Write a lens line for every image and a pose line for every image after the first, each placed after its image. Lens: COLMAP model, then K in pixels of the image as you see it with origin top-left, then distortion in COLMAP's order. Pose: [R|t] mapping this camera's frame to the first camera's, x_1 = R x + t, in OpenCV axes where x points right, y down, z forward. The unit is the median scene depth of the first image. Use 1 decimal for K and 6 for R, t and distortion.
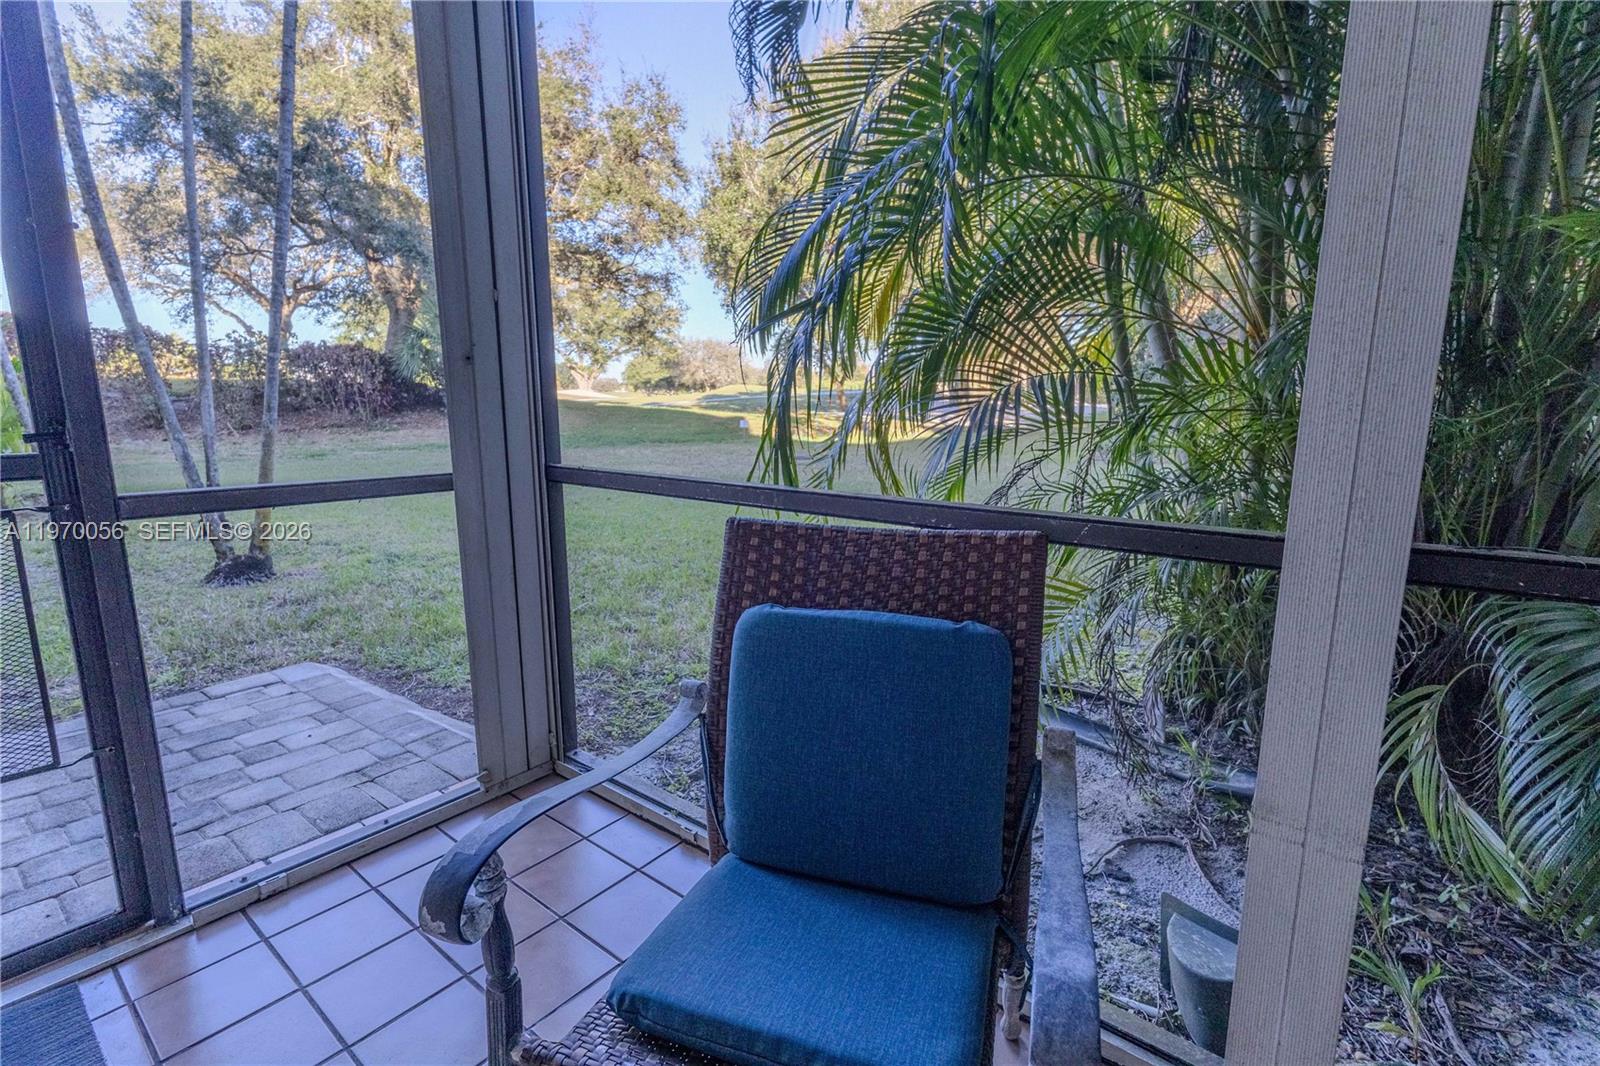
lens RADIAL K [[733.9, 0, 801.4], [0, 733.9, 528.1], [0, 0, 1]] dist [0.001366, 0.000577]
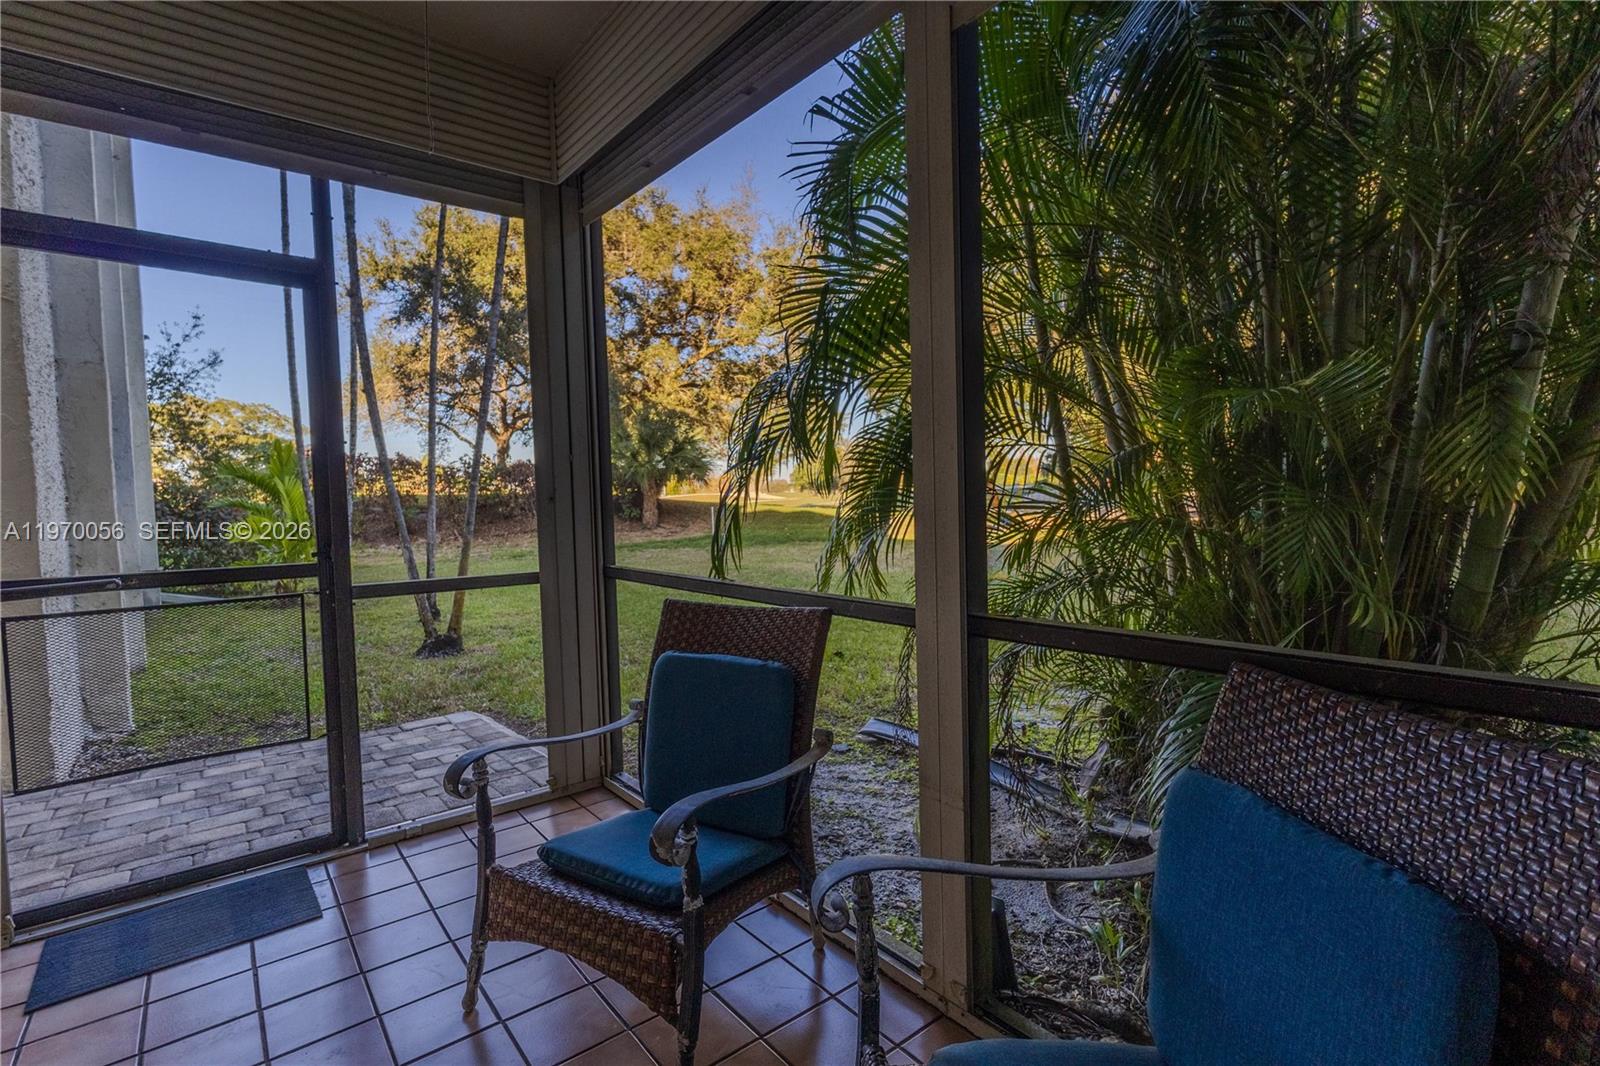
lens RADIAL K [[733.9, 0, 801.4], [0, 733.9, 528.1], [0, 0, 1]] dist [0.001366, 0.000577]
pose [[0.974996, -0.016848, -0.221584, 0.272442], [-0.012270, 0.991519, -0.129379, 0.017847], [0.221885, 0.128863, 0.966520, -0.256399]]
